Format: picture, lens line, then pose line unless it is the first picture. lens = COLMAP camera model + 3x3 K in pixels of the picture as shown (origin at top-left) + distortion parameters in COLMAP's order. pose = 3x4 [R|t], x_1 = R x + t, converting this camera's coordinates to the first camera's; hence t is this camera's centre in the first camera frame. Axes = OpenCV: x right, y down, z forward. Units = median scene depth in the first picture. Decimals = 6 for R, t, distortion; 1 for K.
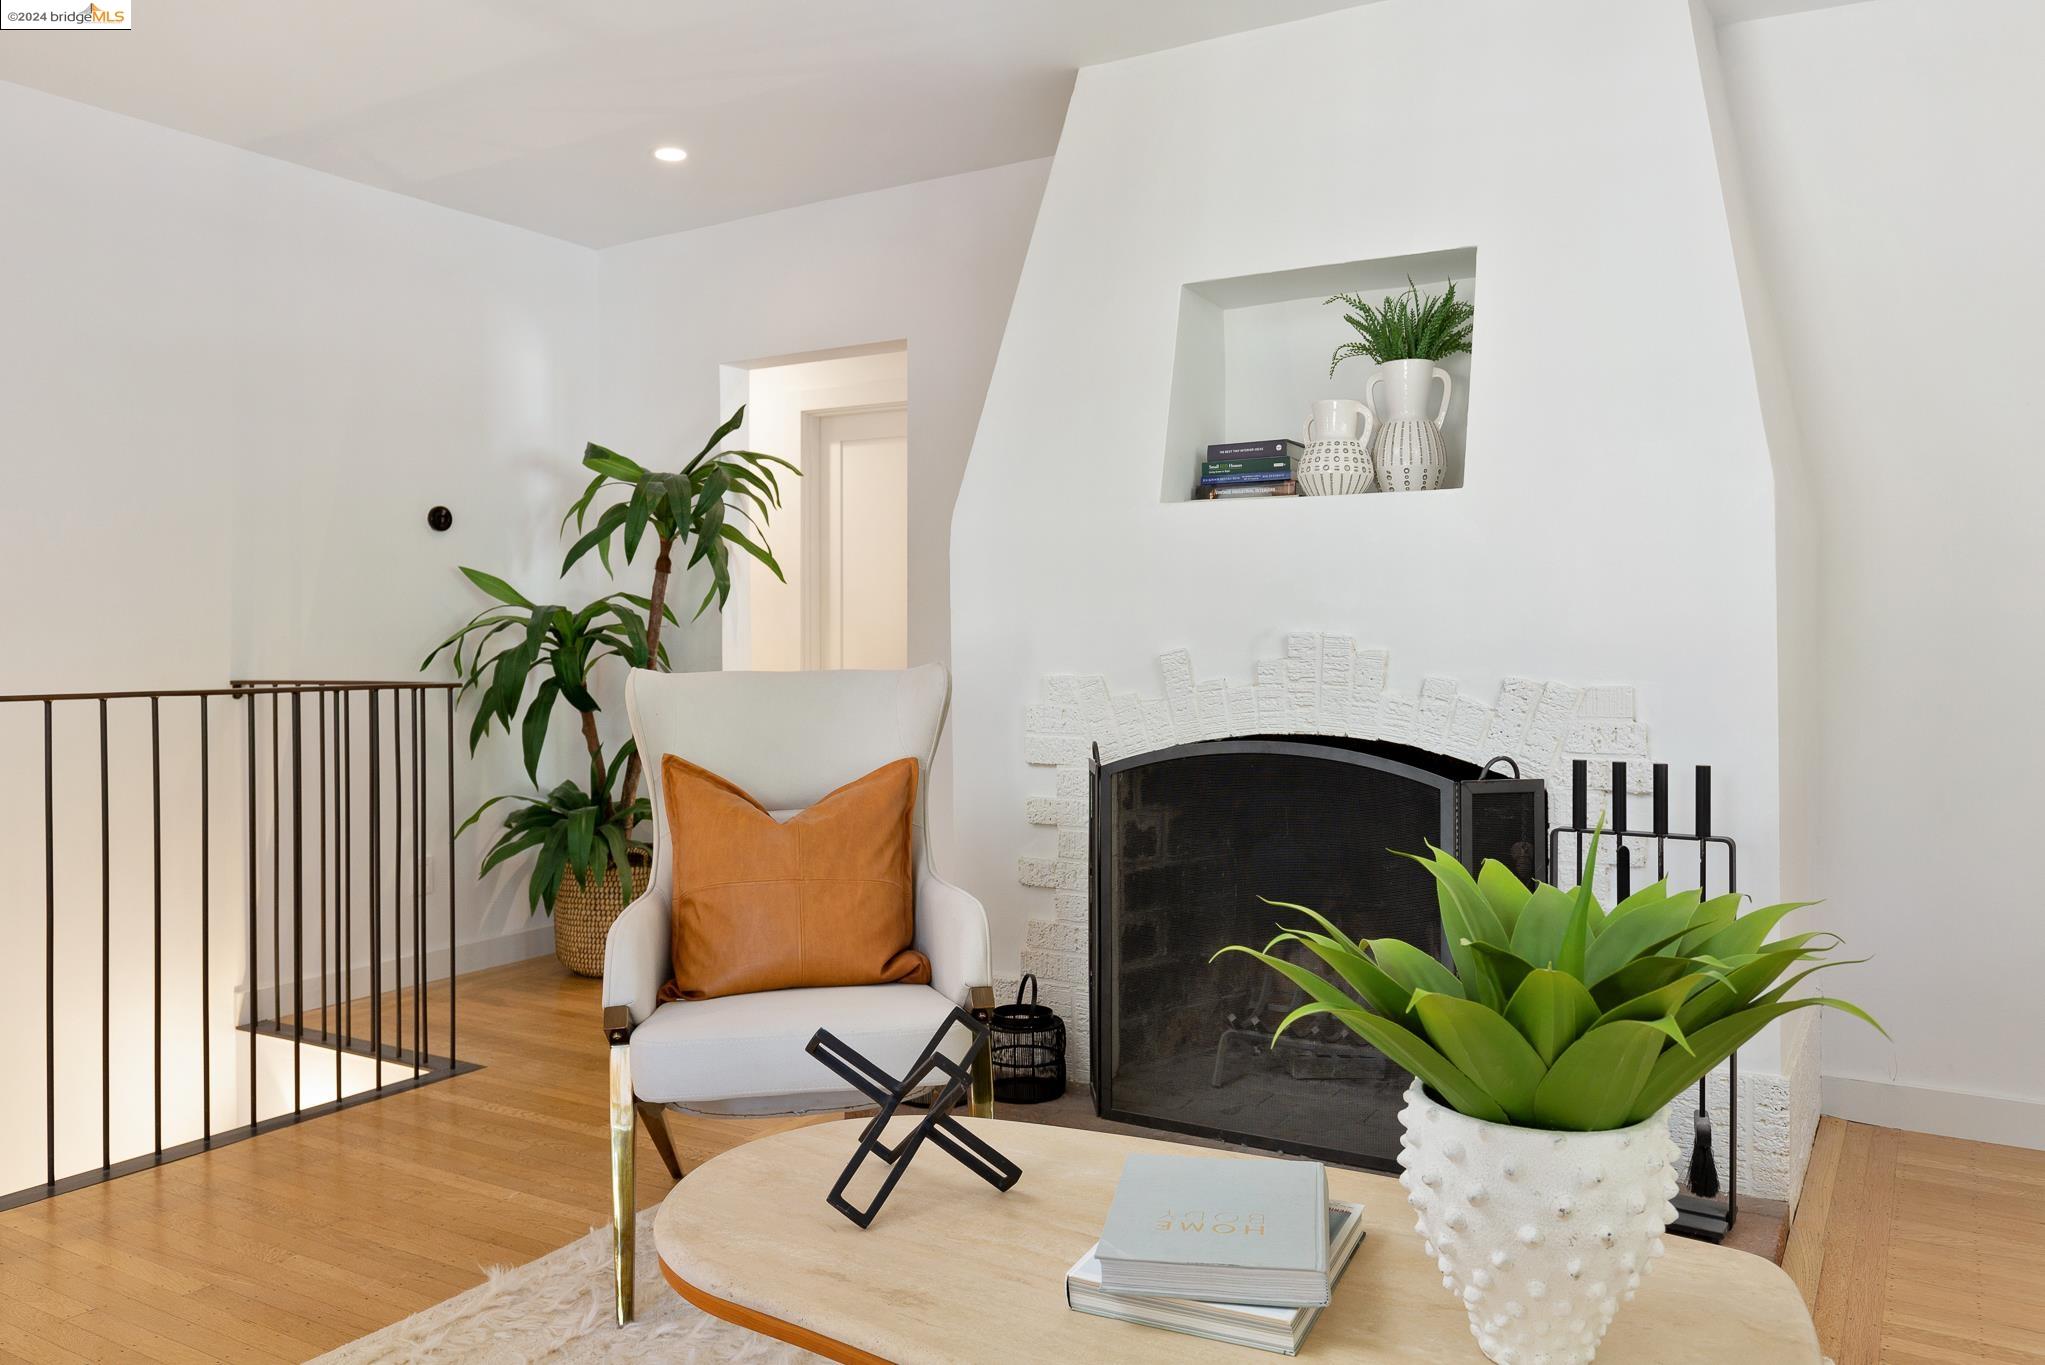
lens RADIAL K [[1461.5, 0, 1057.0], [0, 1461.5, 627.5], [0, 0, 1]] dist [0.006307, 0.000531]
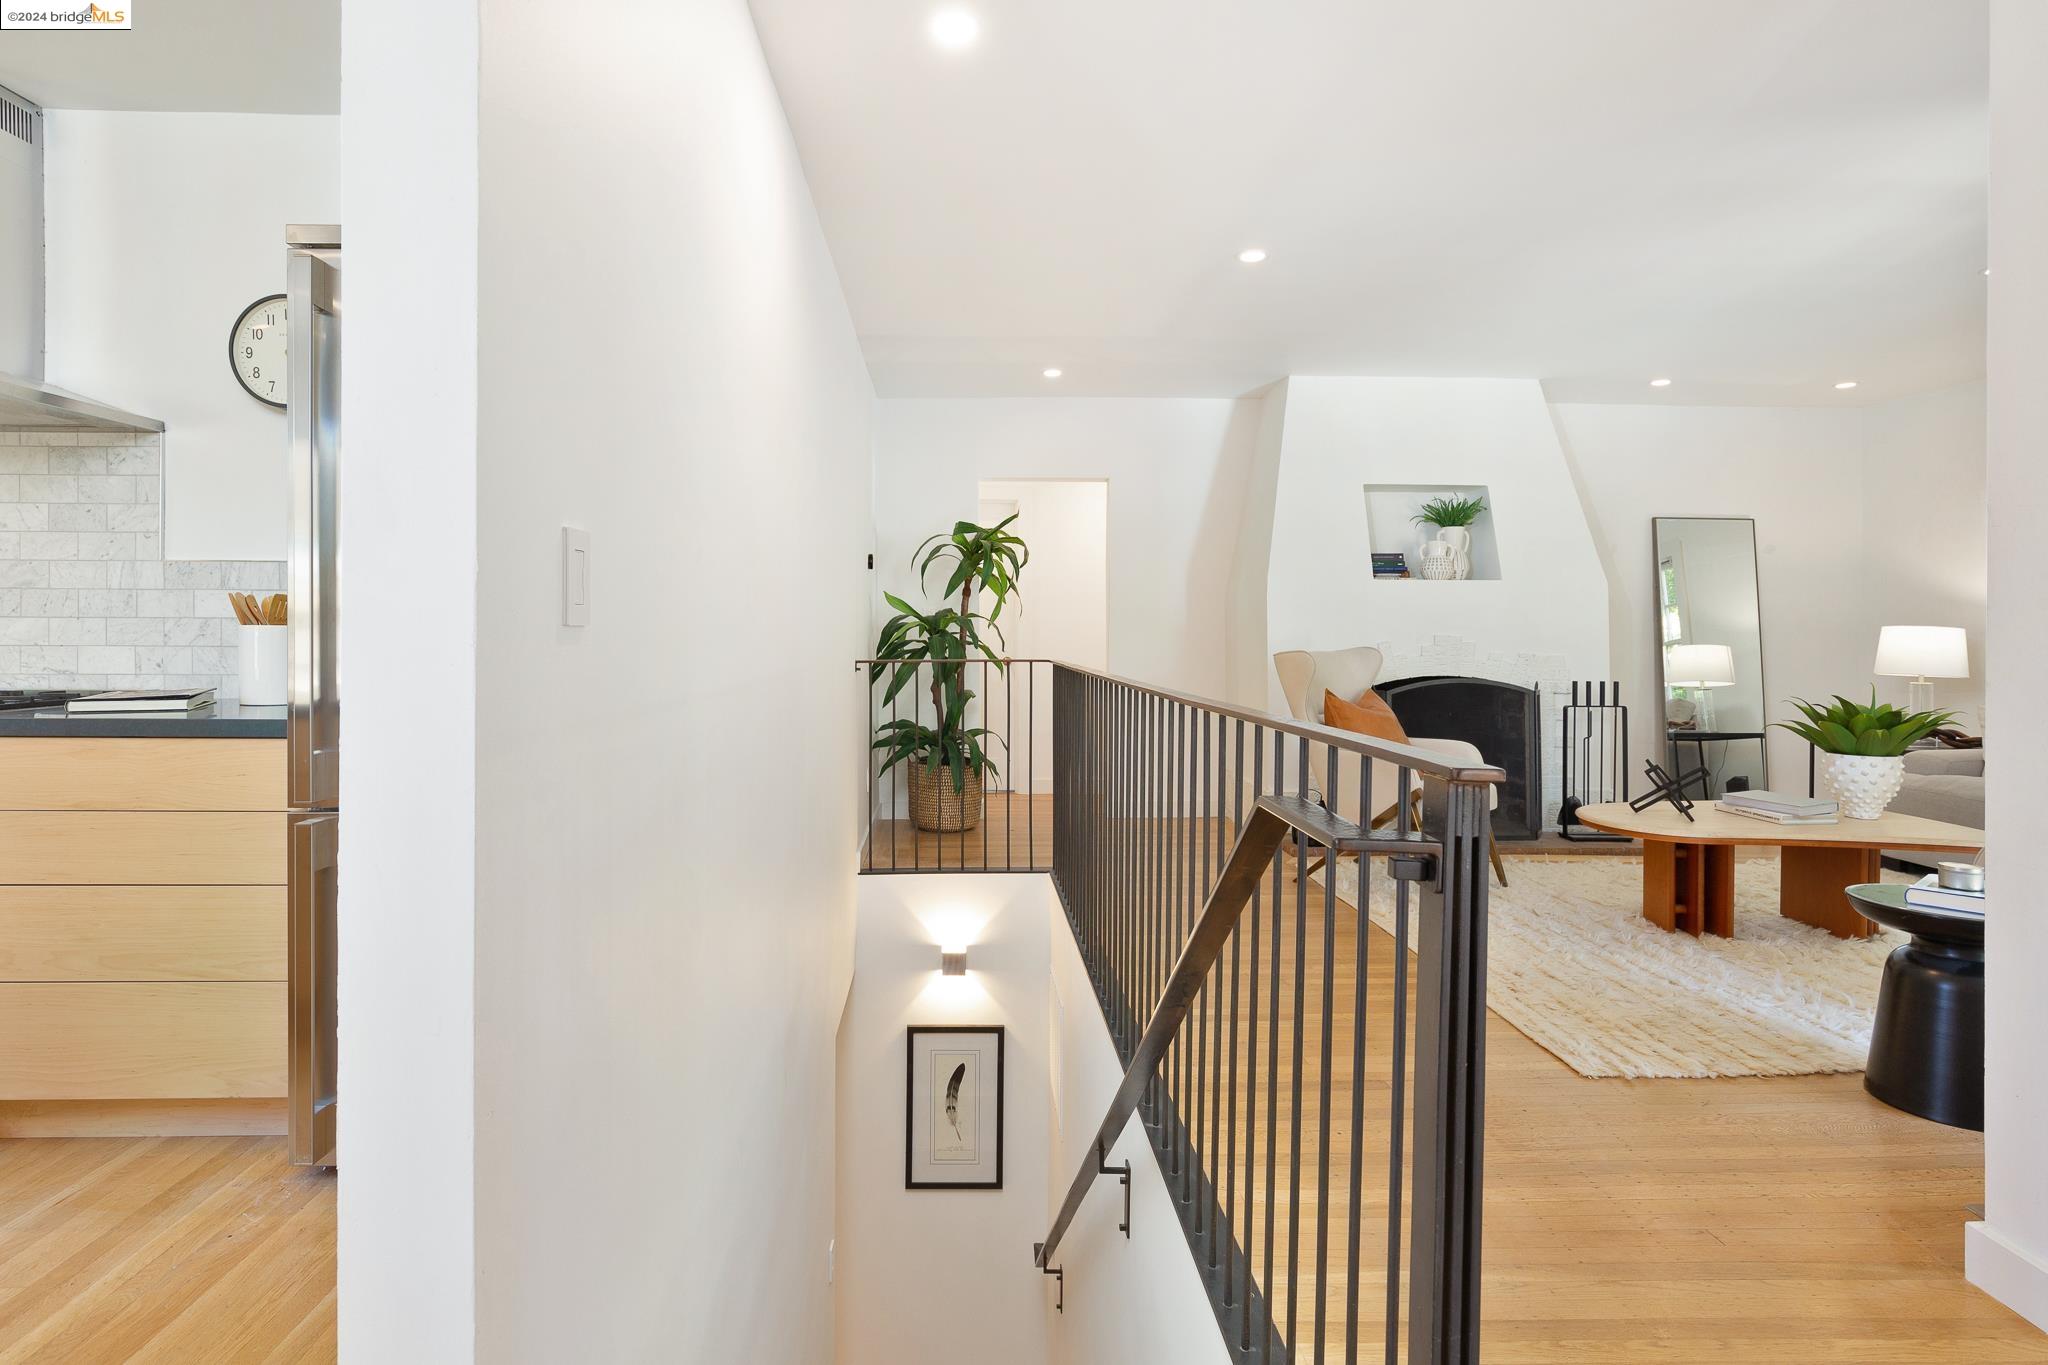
lens RADIAL K [[1012.8, 0, 1013.8], [0, 1012.8, 650.8], [0, 0, 1]] dist [0.003316, -0.000667]
pose [[0.847416, 0.003869, 0.530915, -1.311901], [-0.009192, 0.999930, 0.007385, 0.022762], [-0.530850, -0.011138, 0.847393, -0.064009]]
